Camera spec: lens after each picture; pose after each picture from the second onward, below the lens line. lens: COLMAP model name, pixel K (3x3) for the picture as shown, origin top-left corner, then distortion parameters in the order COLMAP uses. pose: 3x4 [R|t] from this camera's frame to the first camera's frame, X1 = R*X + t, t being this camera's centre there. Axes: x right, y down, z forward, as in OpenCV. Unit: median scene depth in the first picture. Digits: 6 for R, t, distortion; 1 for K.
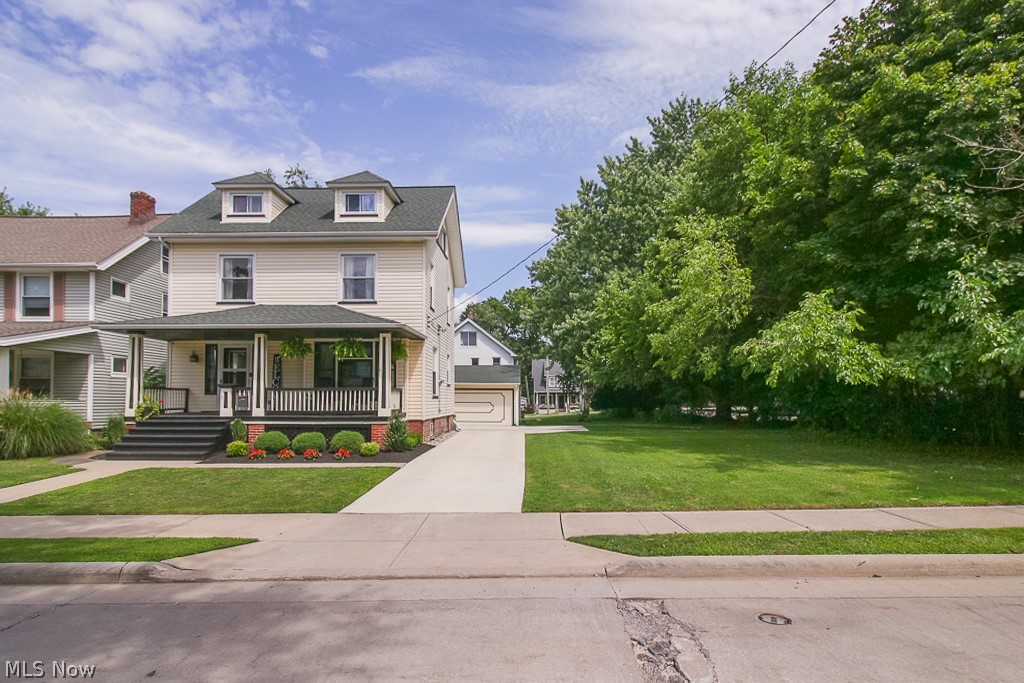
lens RADIAL K [[631.5, 0, 513.6], [0, 631.5, 376.3], [0, 0, 1]] dist [-0.012923, -0.003809]
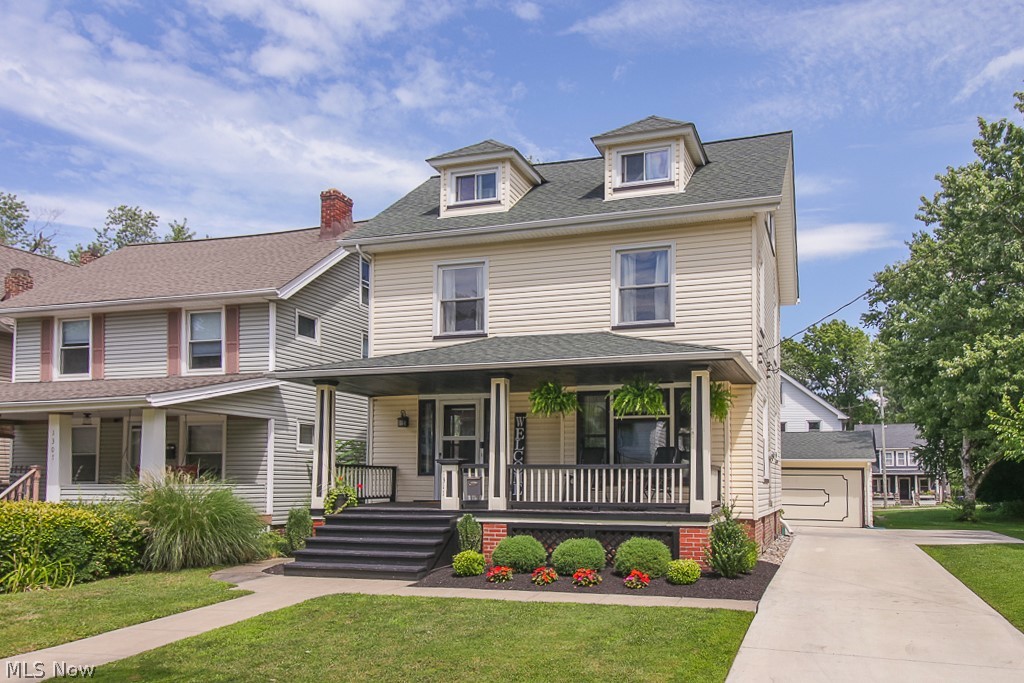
lens RADIAL K [[911.0, 0, 514.8], [0, 911.0, 402.5], [0, 0, 1]] dist [0.029884, 0.006701]
pose [[0.941117, -0.026505, -0.337041, -0.068516], [0.008839, 0.998510, -0.053842, 0.004458], [0.337966, 0.047692, 0.939949, 0.126453]]
